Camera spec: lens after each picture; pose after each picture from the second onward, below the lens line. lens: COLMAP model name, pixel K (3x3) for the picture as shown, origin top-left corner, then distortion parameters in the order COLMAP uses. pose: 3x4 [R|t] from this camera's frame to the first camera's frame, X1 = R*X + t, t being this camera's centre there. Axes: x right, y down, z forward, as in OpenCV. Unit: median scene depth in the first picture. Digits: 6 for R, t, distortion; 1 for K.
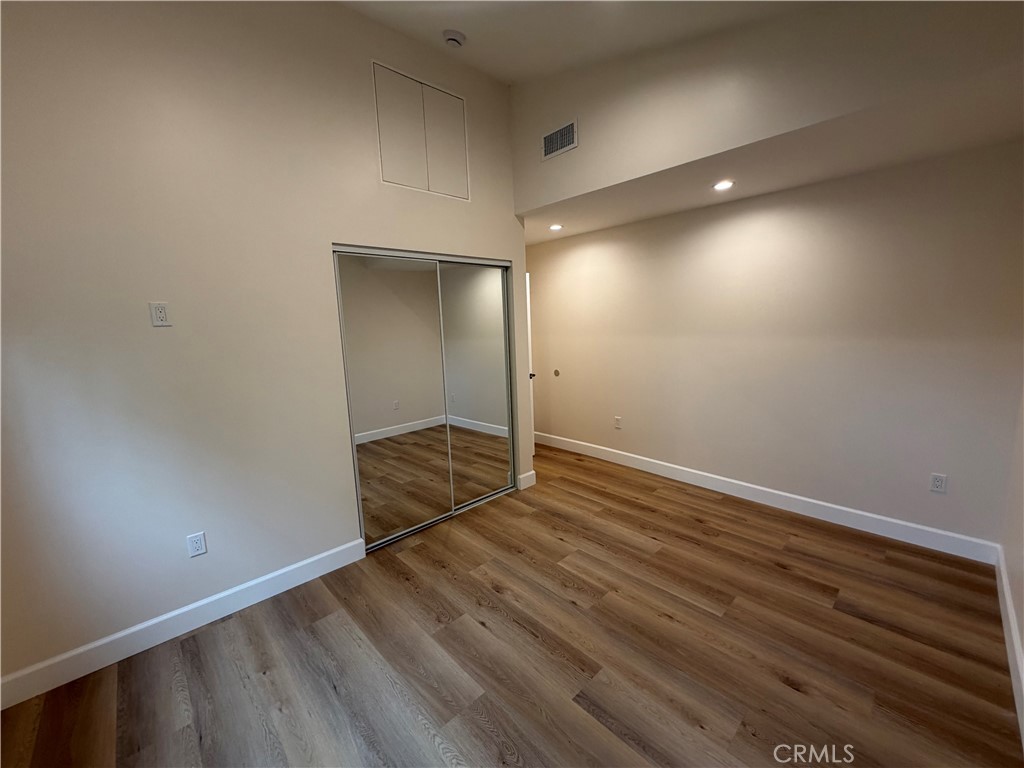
lens RADIAL K [[408.9, 0, 510.1], [0, 408.9, 385.2], [0, 0, 1]] dist [0.002453, -0.000042]
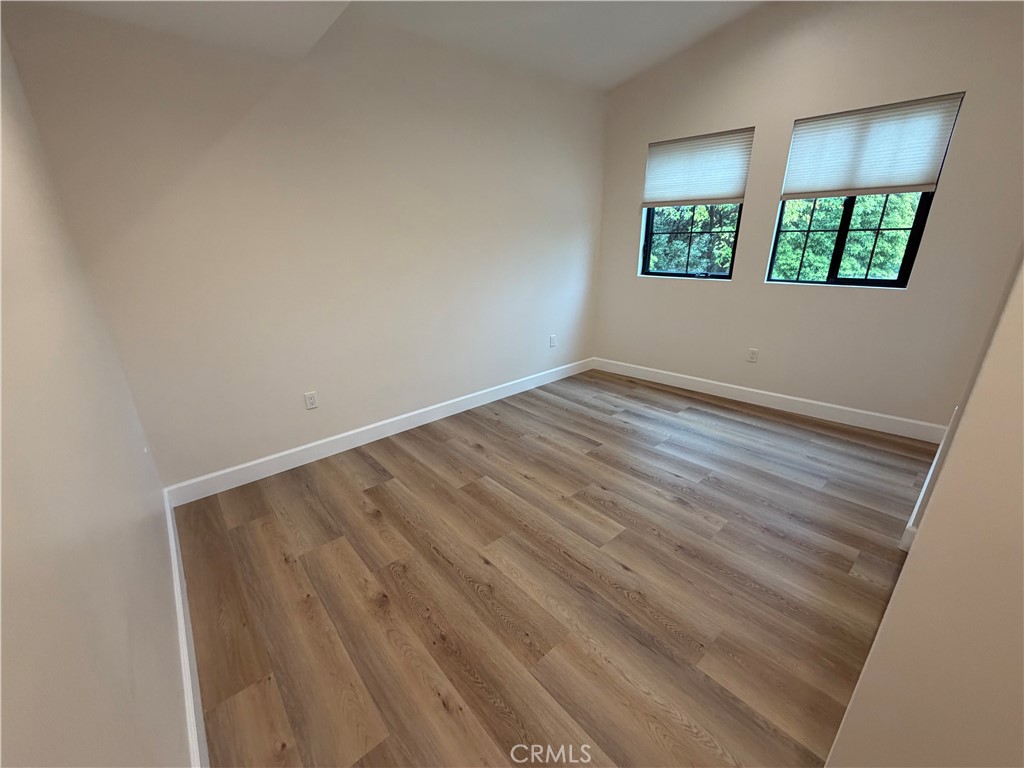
lens RADIAL K [[408.9, 0, 510.1], [0, 408.9, 385.2], [0, 0, 1]] dist [0.002453, -0.000042]
pose [[-0.997784, 0.033999, 0.057195, 0.300390], [0.056972, 0.880591, 0.470440, -0.228475], [-0.034371, 0.472656, -0.880577, 1.651276]]
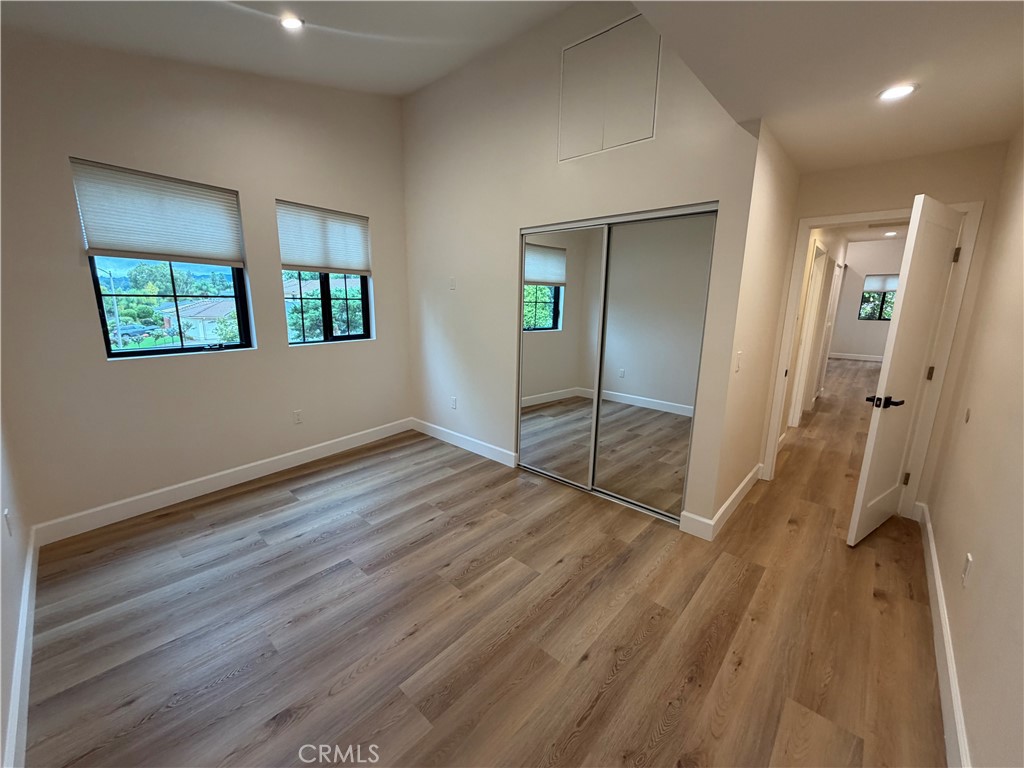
lens RADIAL K [[408.9, 0, 510.1], [0, 408.9, 385.2], [0, 0, 1]] dist [0.002453, -0.000042]
pose [[0.075488, 0.241498, -0.967461, 0.946581], [-0.165593, 0.959793, 0.226663, -0.152052], [0.983301, 0.143094, 0.112443, 0.865152]]
